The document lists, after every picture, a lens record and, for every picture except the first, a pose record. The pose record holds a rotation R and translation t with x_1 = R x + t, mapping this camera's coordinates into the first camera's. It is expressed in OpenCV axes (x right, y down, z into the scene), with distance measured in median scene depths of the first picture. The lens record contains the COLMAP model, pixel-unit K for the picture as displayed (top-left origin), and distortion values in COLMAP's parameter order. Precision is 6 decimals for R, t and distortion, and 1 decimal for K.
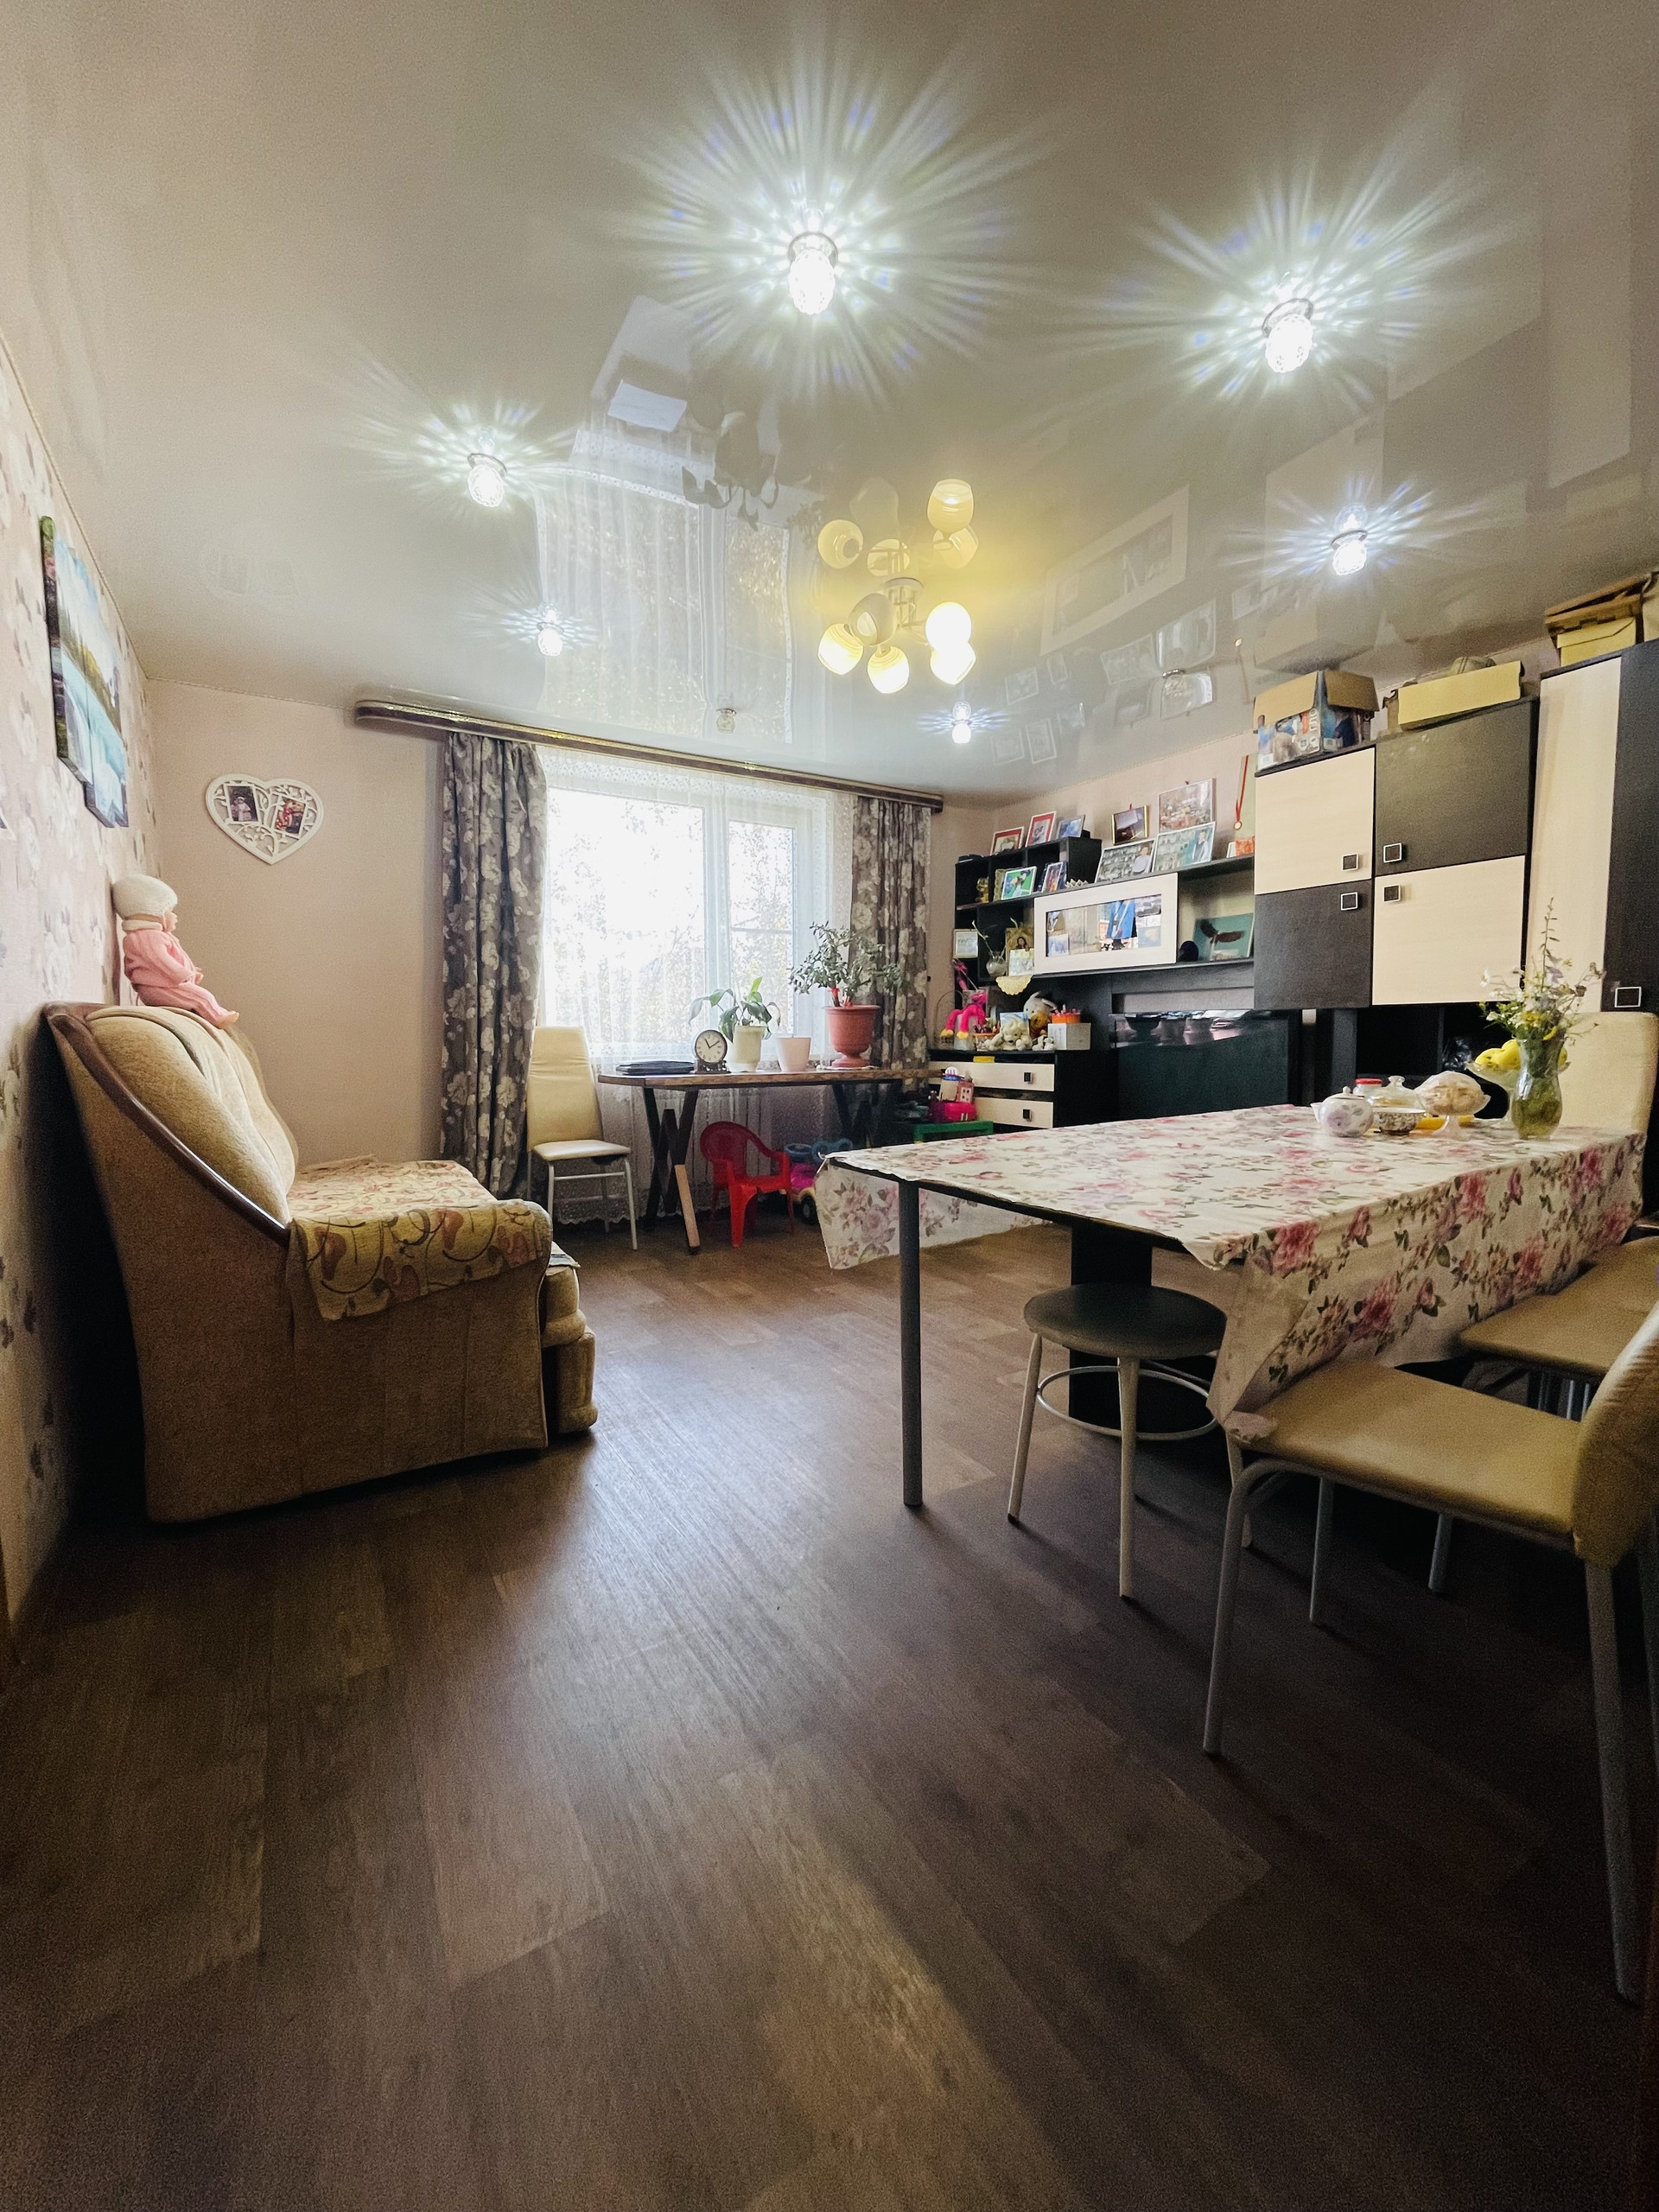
lens RADIAL K [[885.7, 0, 832.5], [0, 885.7, 1110.6], [0, 0, 1]] dist [-0.004343, -0.001003]
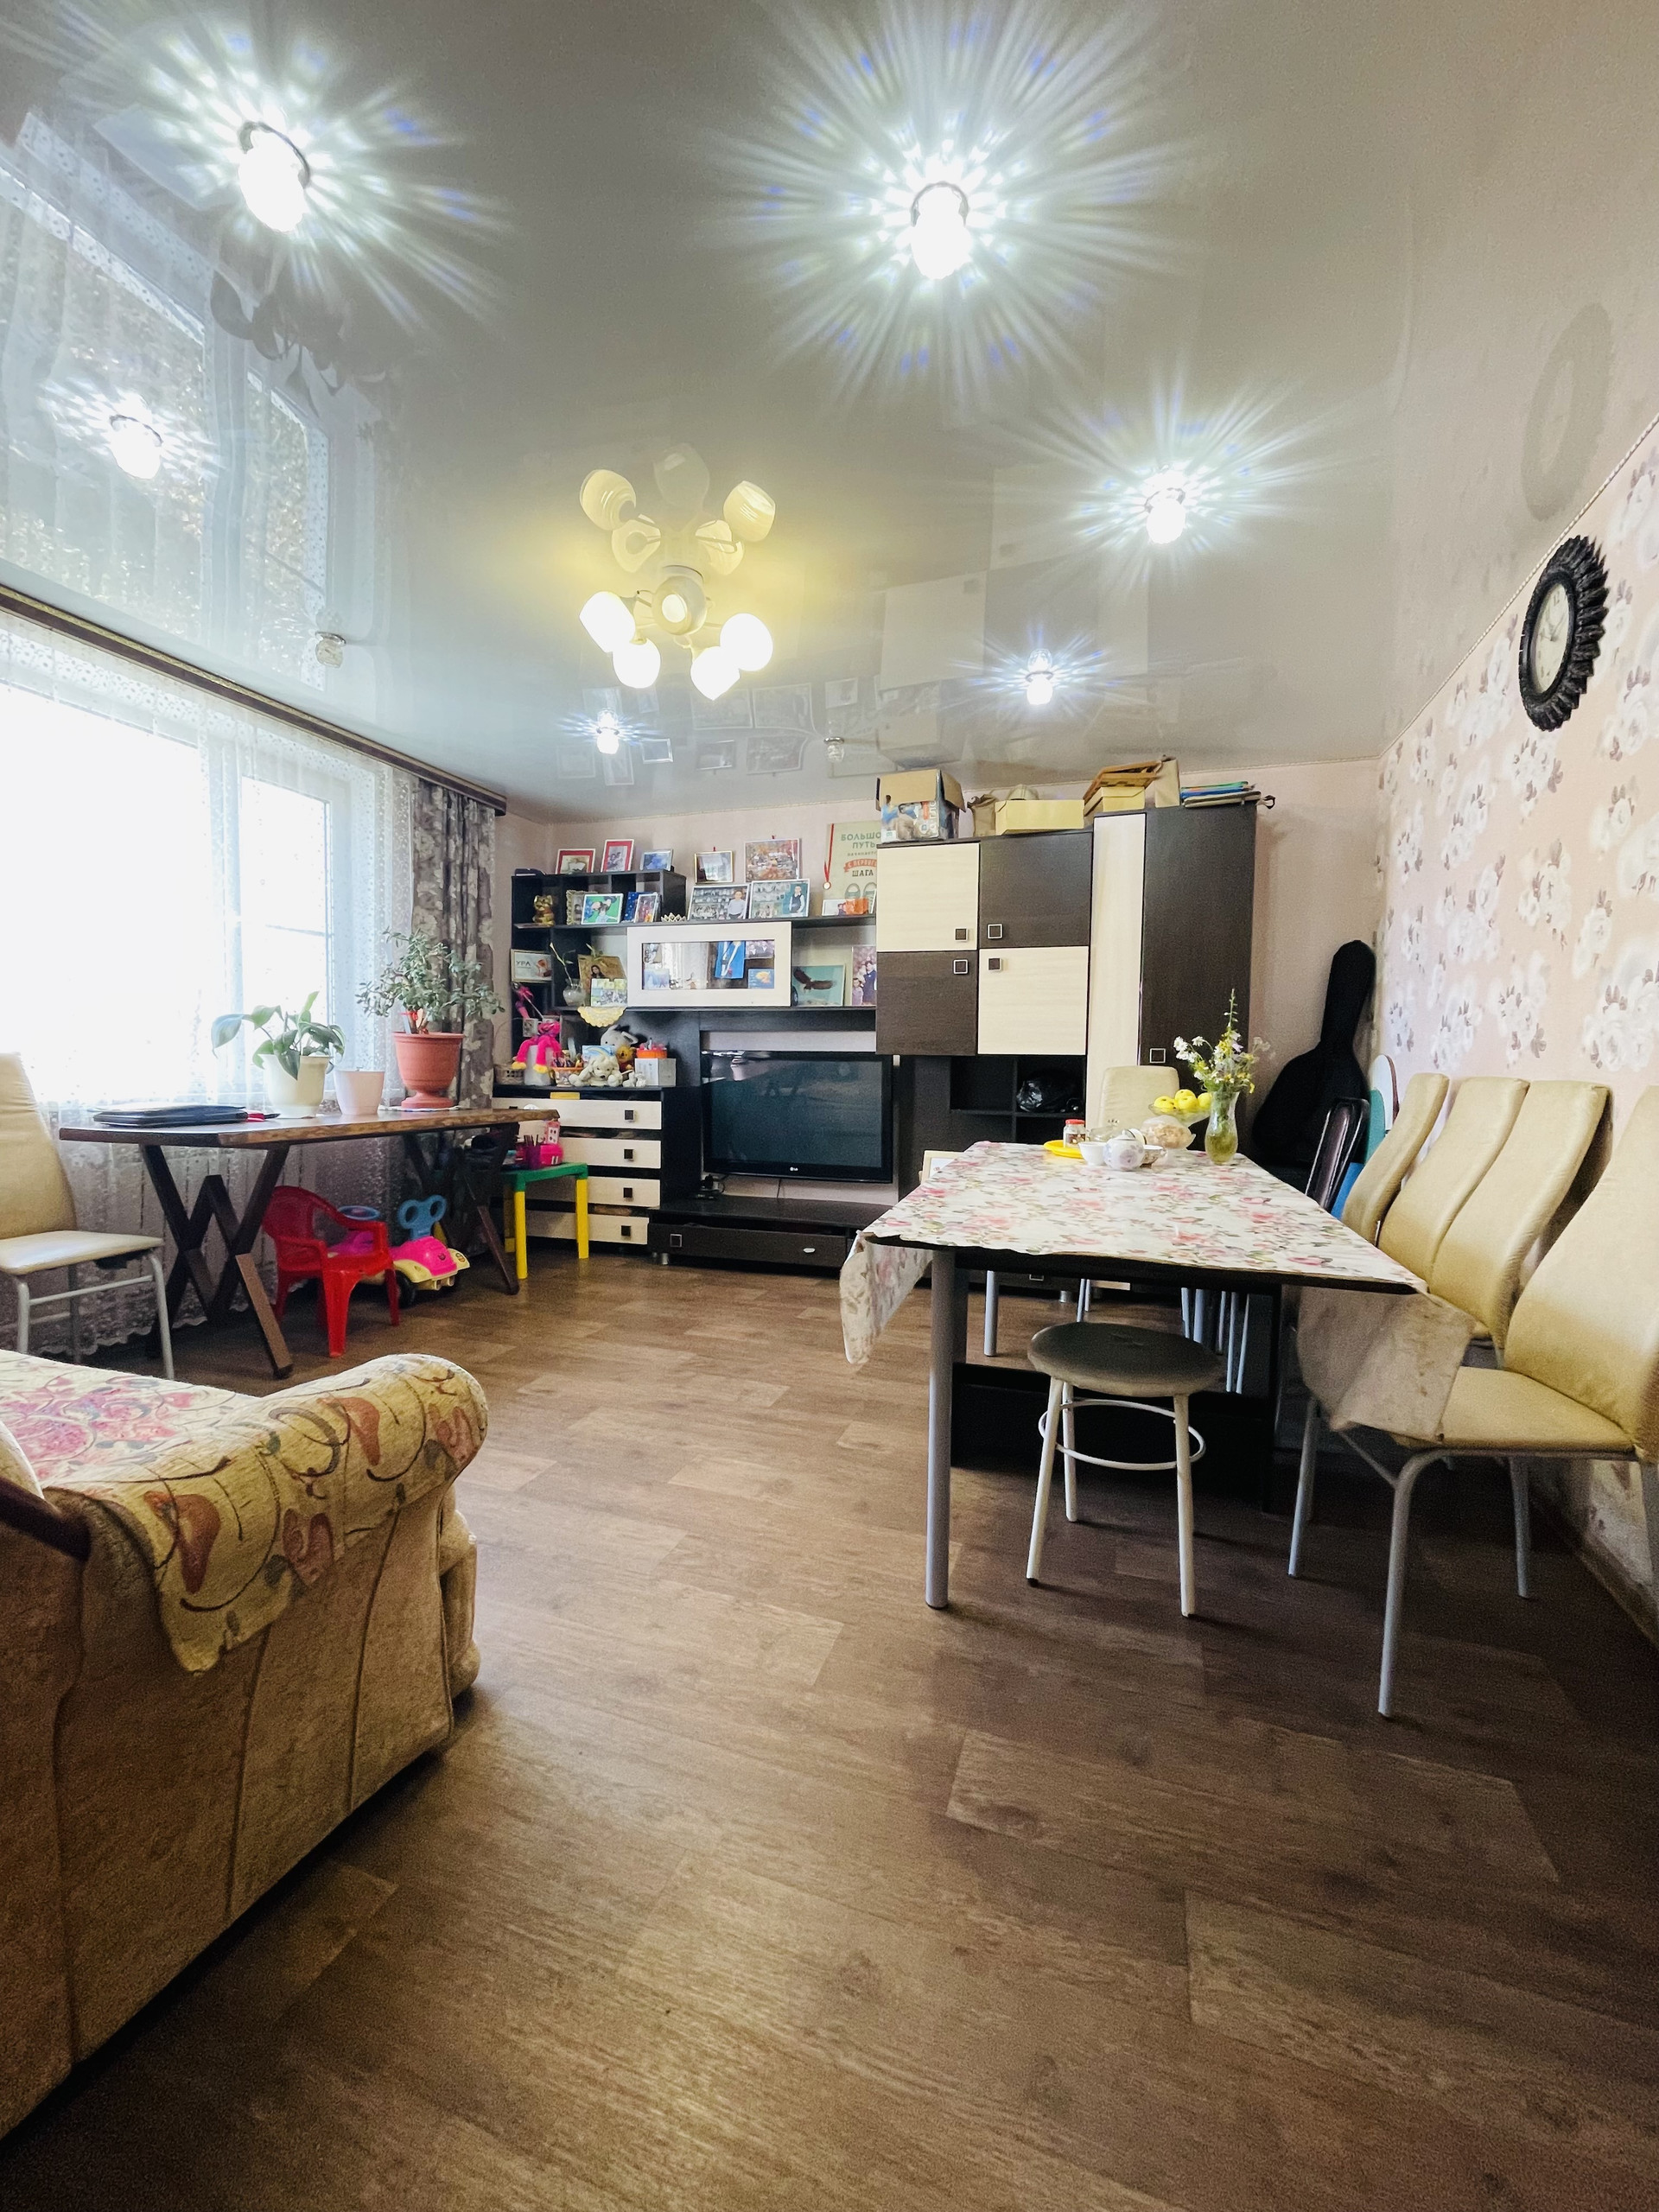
lens RADIAL K [[885.7, 0, 827.2], [0, 885.7, 1110.9], [0, 0, 1]] dist [-0.004343, -0.001003]
pose [[0.768667, -0.018856, 0.639372, -0.245945], [0.035519, 0.999281, -0.013232, -0.024764], [-0.638663, 0.032881, 0.768784, 0.153061]]
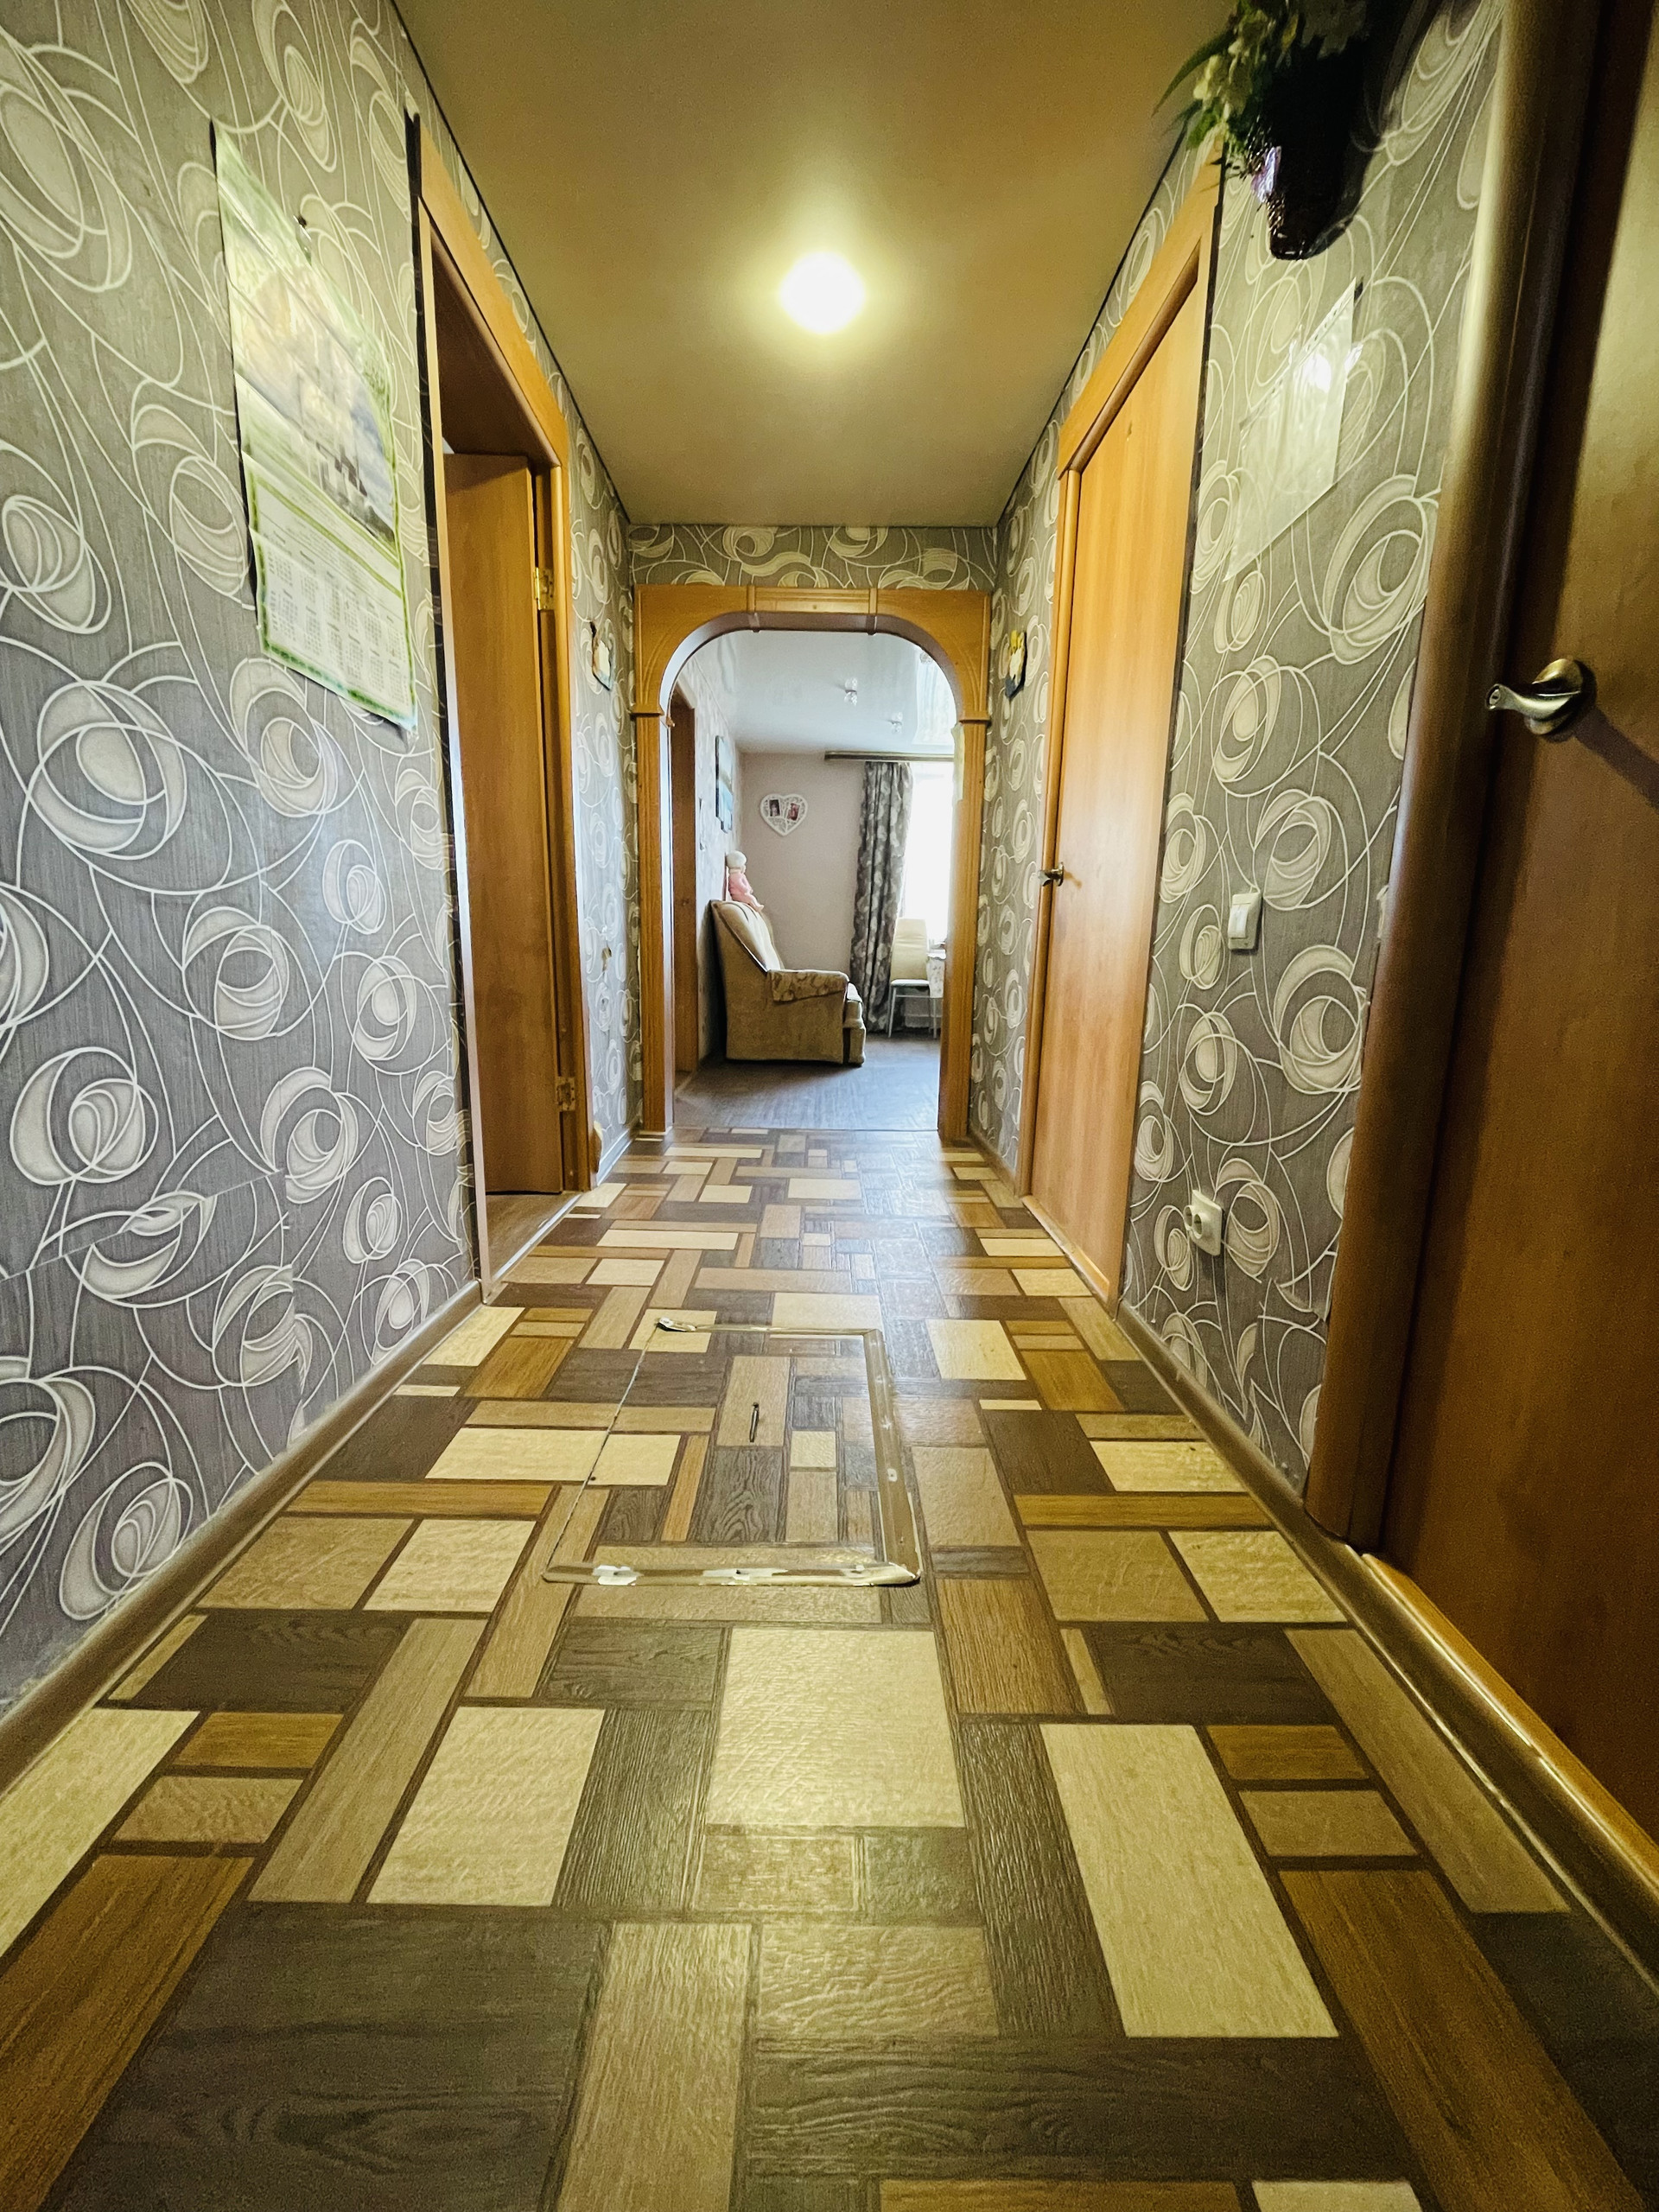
lens RADIAL K [[885.7, 0, 827.7], [0, 885.7, 1111.2], [0, 0, 1]] dist [-0.004343, -0.001003]
pose [[0.856209, 0.122048, -0.502007, 0.514354], [-0.073041, 0.990532, 0.116242, 0.102581], [0.511441, -0.062861, 0.857016, -0.691200]]
